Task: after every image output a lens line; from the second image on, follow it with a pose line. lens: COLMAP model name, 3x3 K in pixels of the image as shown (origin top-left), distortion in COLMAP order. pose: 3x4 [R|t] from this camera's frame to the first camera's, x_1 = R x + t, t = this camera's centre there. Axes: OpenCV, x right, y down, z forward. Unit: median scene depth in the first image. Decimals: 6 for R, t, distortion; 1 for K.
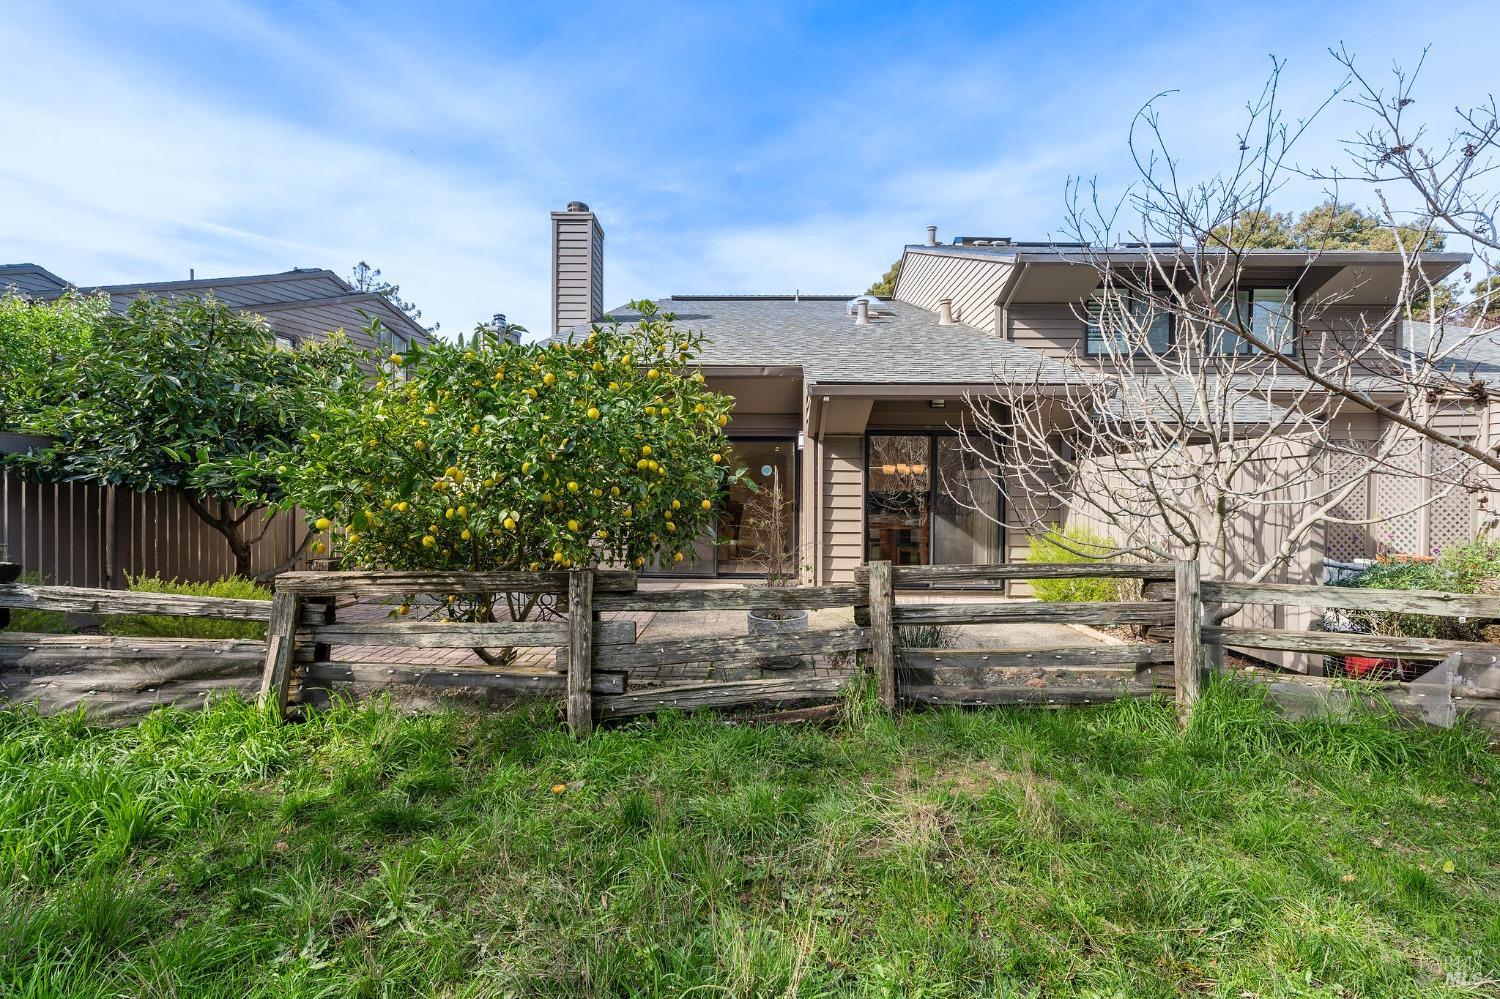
lens RADIAL K [[596.7, 0, 757.6], [0, 596.7, 500.1], [0, 0, 1]] dist [-0.004883, 0.000091]
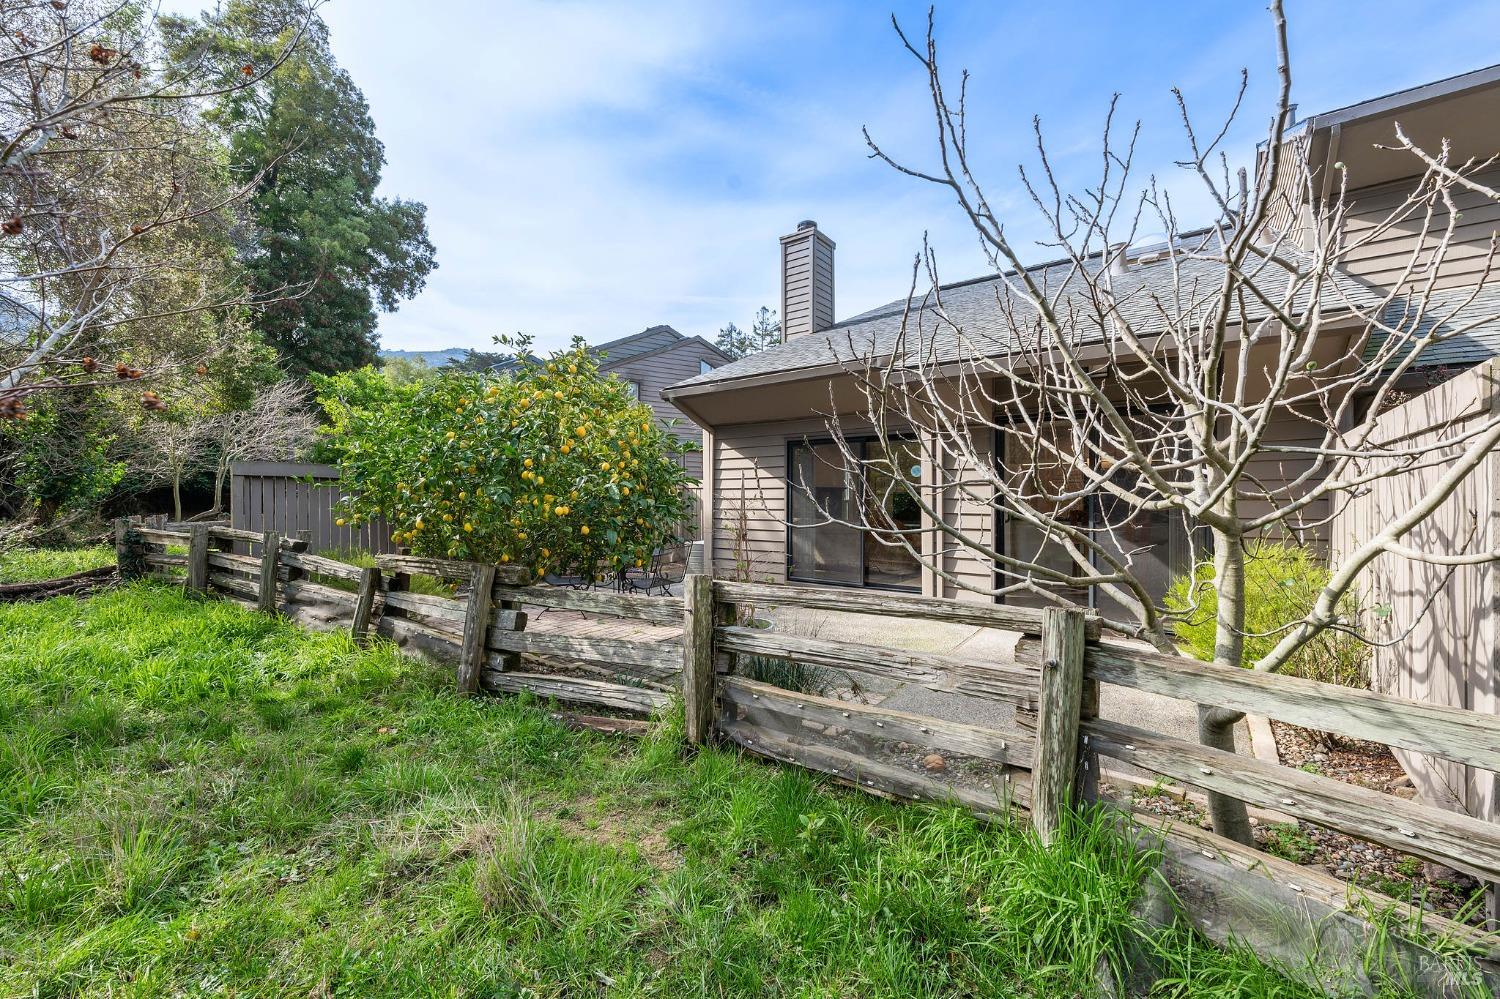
lens RADIAL K [[596.7, 0, 754.2], [0, 596.7, 502.3], [0, 0, 1]] dist [-0.004883, 0.000091]
pose [[0.805106, -0.003185, -0.593122, 0.808995], [0.002263, 0.999995, -0.002299, -0.004345], [0.593126, 0.000508, 0.805109, 0.327436]]
